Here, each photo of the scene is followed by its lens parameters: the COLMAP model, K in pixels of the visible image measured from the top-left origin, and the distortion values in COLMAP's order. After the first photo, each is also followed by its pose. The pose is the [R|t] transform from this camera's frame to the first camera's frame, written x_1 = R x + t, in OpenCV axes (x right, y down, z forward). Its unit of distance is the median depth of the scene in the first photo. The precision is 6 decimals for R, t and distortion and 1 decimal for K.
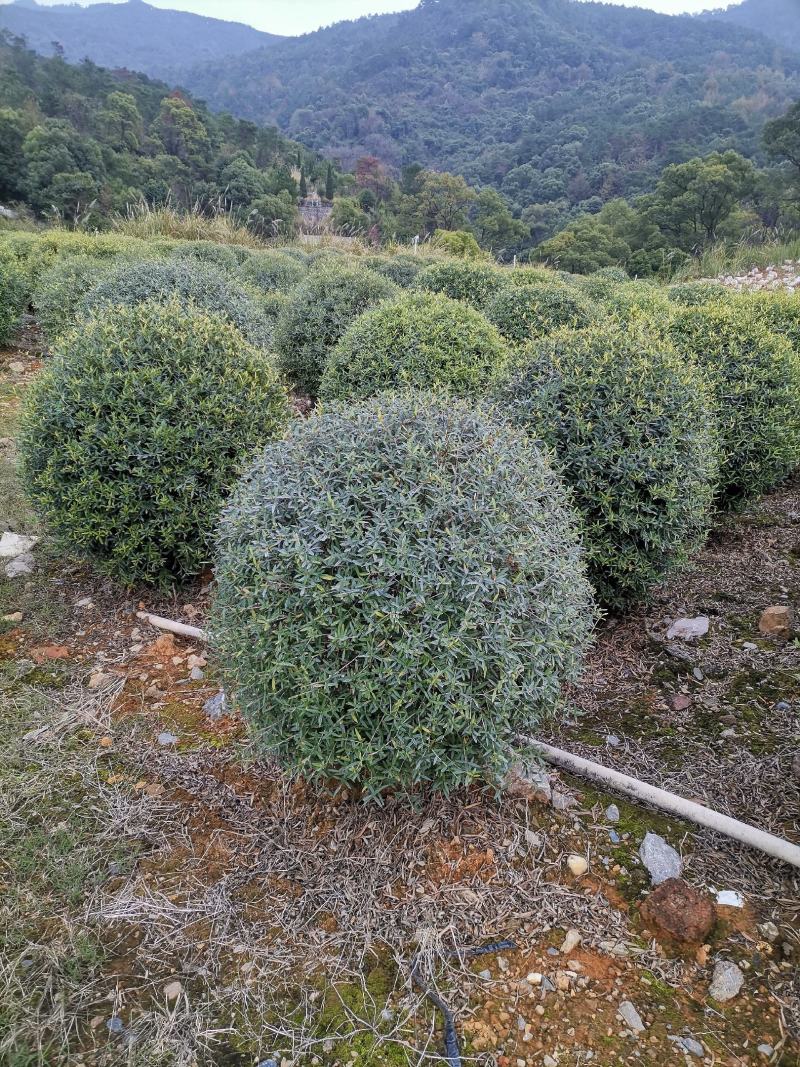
lens RADIAL K [[786.9, 0, 403.3], [0, 786.9, 530.1], [0, 0, 1]] dist [0.047847, -0.020253]
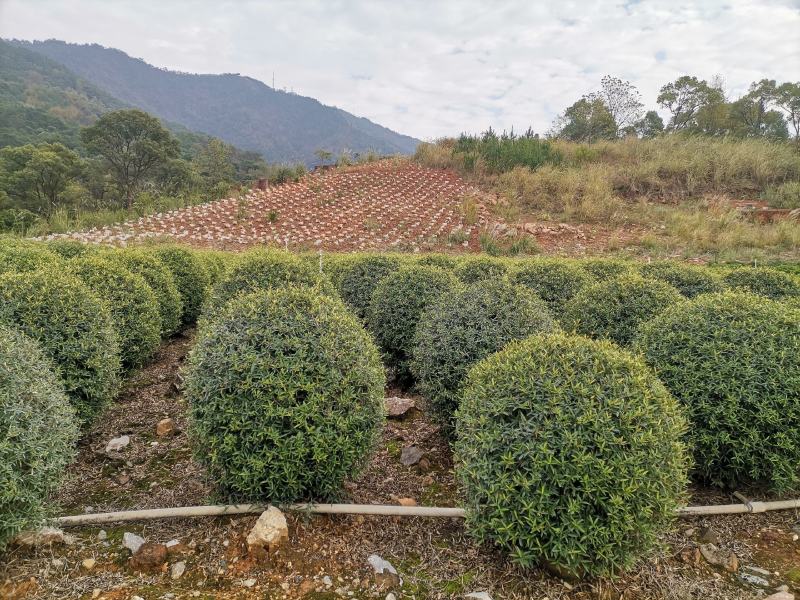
lens RADIAL K [[590.0, 0, 402.3], [0, 590.0, 302.5], [0, 0, 1]] dist [0.047847, -0.020253]
pose [[0.641411, -0.074811, 0.763542, -0.203593], [0.218425, 0.971854, -0.088266, 0.077837], [-0.735447, 0.223391, 0.639698, -0.333189]]
